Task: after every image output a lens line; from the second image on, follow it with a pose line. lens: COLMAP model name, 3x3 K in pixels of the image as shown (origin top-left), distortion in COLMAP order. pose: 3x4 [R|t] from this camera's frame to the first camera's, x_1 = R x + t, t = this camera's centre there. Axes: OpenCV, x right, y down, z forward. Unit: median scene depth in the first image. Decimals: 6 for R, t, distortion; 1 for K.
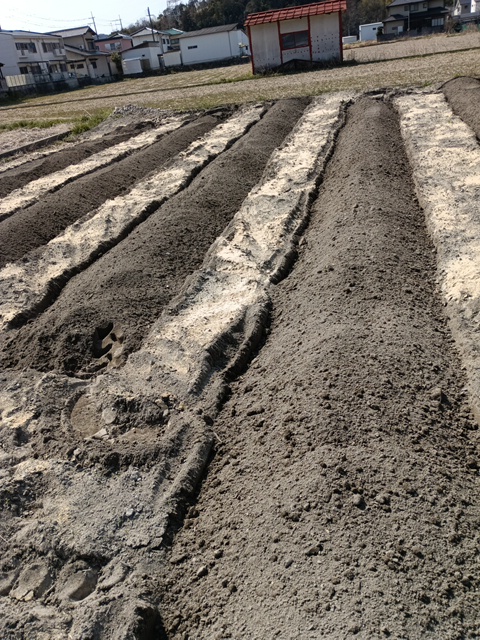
lens RADIAL K [[536.1, 0, 240.0], [0, 536.1, 320.0], [0, 0, 1]] dist [0.002347, -0.004369]
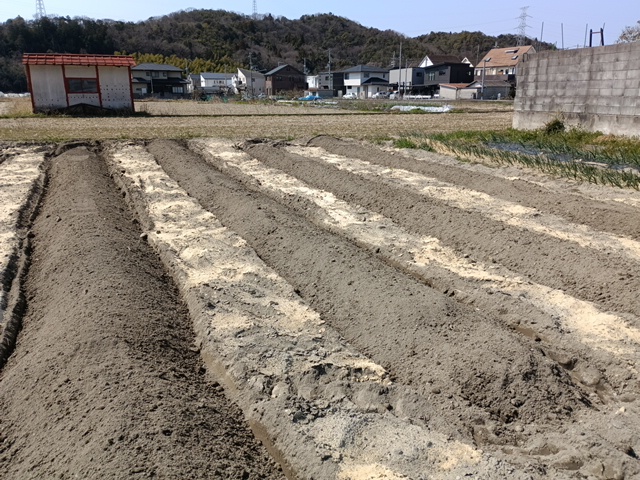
lens RADIAL K [[536.1, 0, 320.0], [0, 536.1, 240.0], [0, 0, 1]] dist [0.002347, -0.004369]
pose [[0.817289, -0.016033, 0.576004, -0.110243], [0.148023, 0.971910, -0.182976, -0.006453], [-0.556891, 0.234807, 0.796705, 0.047752]]
